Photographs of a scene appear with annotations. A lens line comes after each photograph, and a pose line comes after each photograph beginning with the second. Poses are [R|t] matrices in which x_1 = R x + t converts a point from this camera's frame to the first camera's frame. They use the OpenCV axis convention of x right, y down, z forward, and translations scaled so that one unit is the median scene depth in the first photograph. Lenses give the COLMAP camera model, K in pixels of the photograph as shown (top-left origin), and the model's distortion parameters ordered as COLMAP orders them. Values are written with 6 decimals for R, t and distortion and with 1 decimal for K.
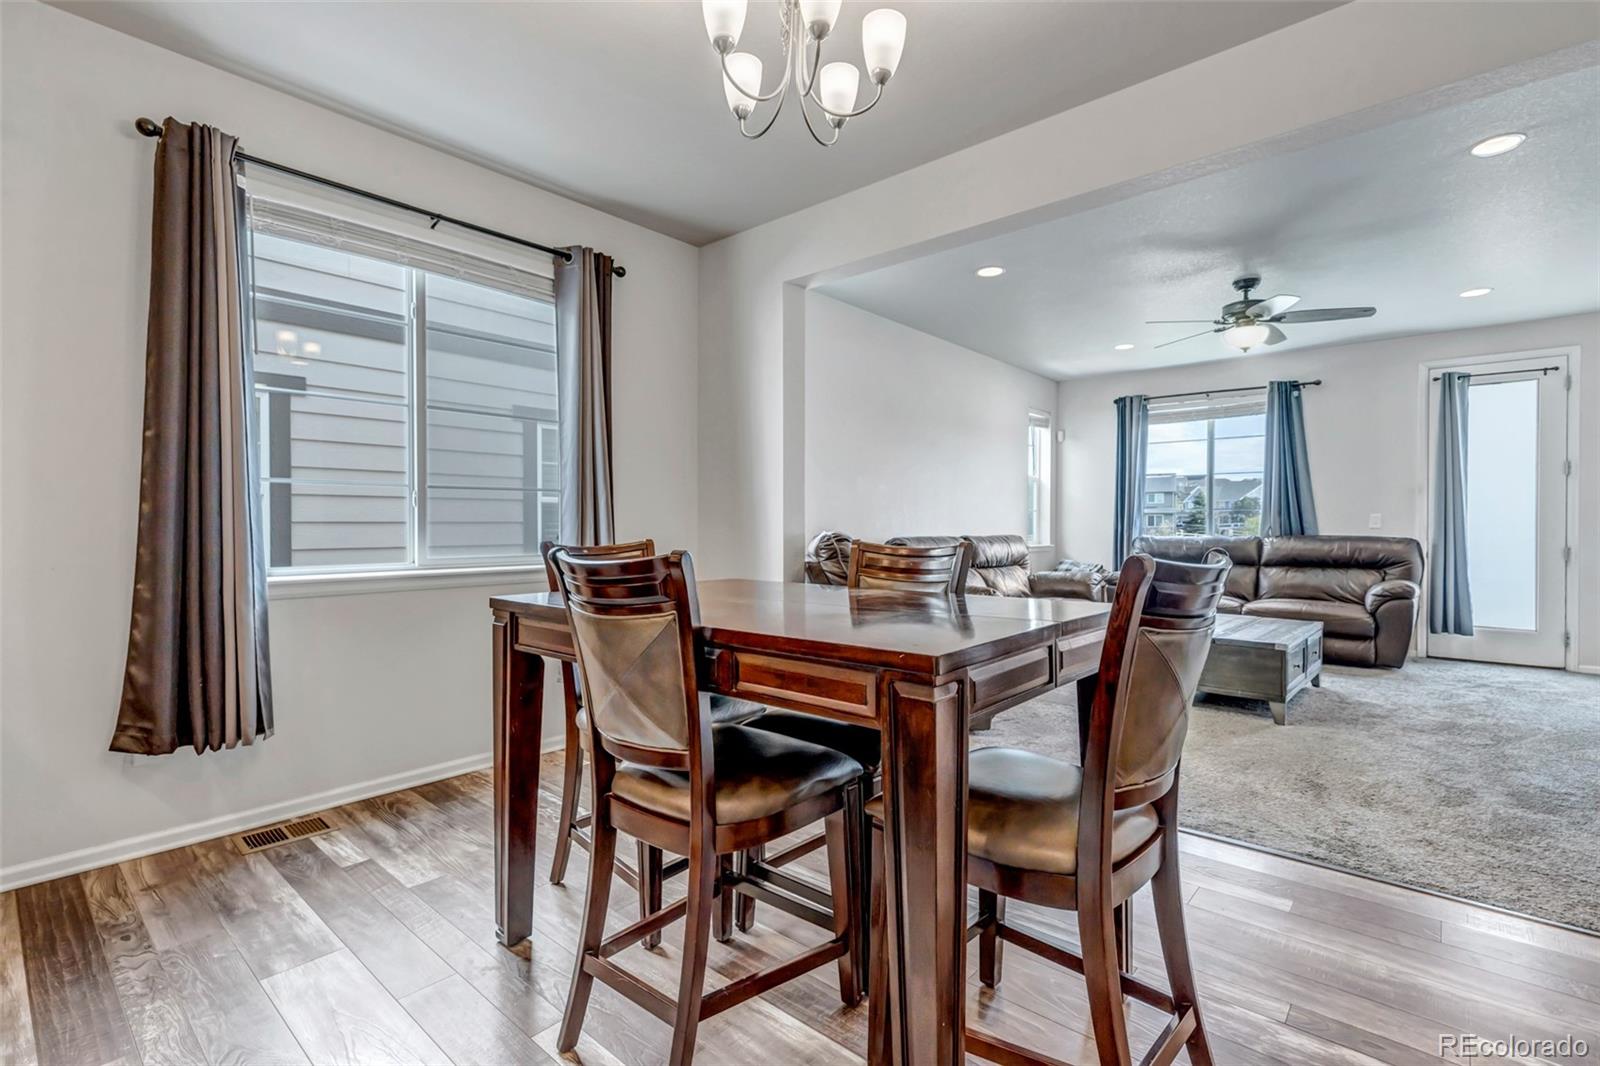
lens RADIAL K [[732.5, 0, 794.1], [0, 732.5, 528.4], [0, 0, 1]] dist [0.004364, -0.000297]
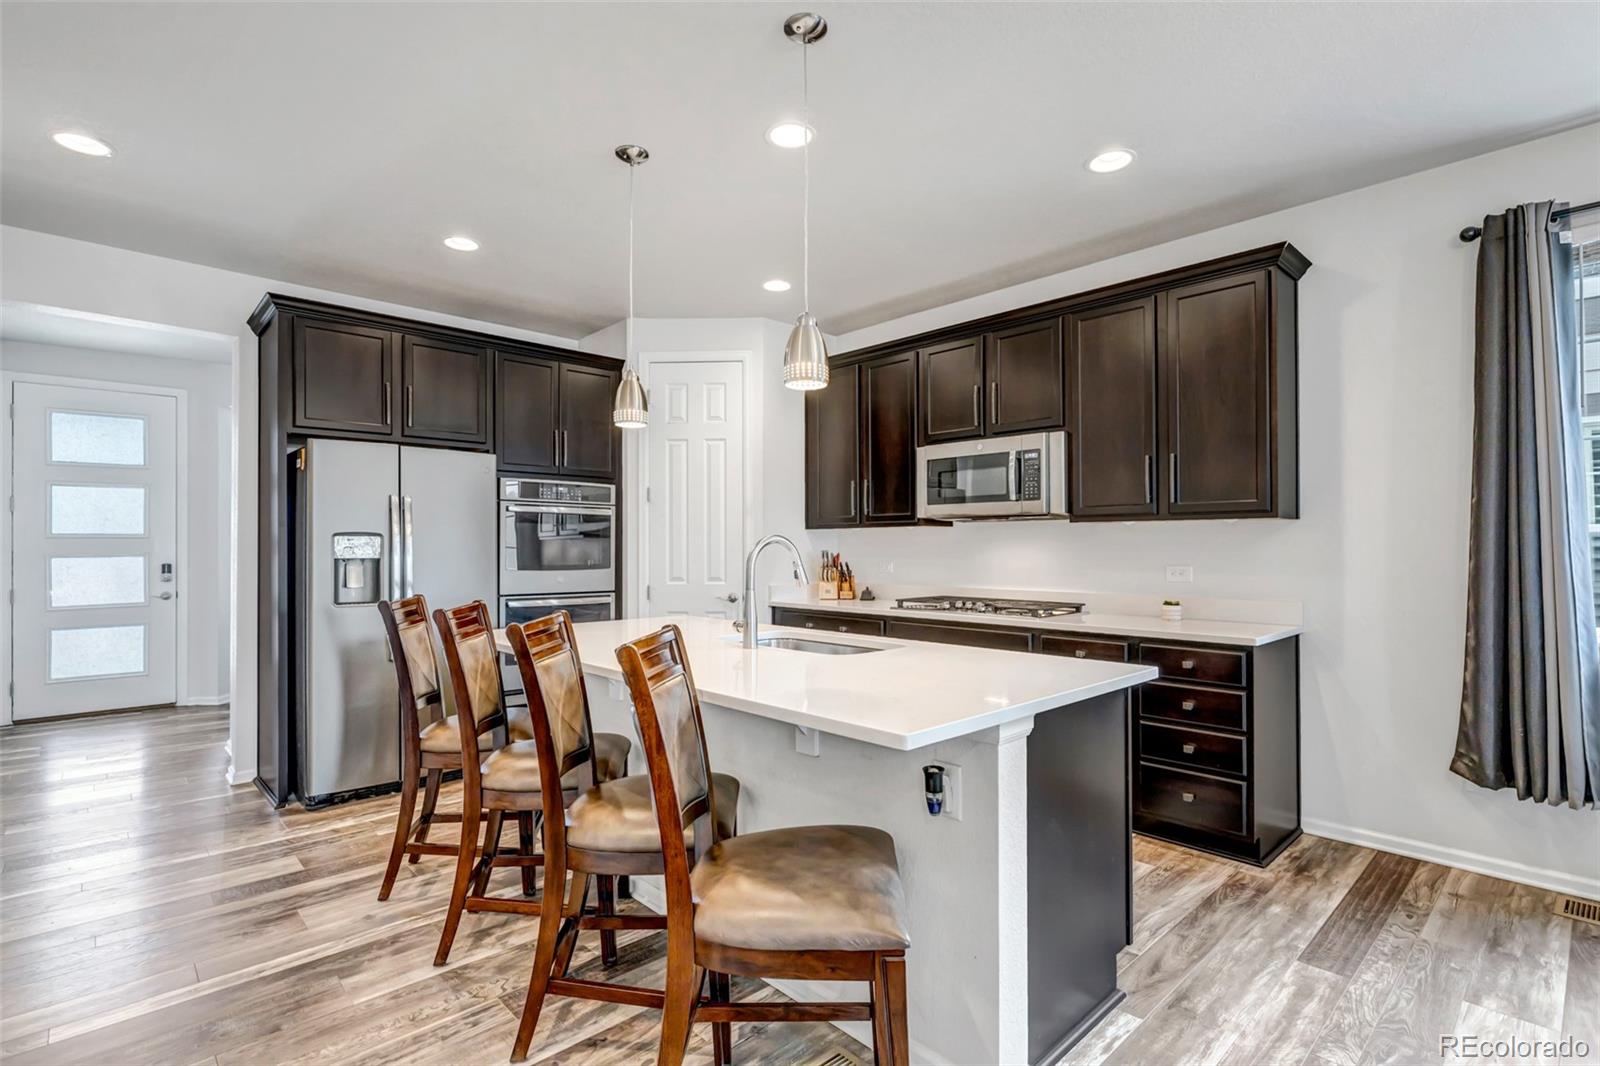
lens RADIAL K [[769.0, 0, 799.5], [0, 769.0, 544.8], [0, 0, 1]] dist [-0.006756, 0.000821]
pose [[-0.089489, -0.000203, -0.995988, 0.204029], [-0.000341, 1.000000, -0.000174, -0.031462], [0.995988, 0.000324, -0.089489, 0.035727]]
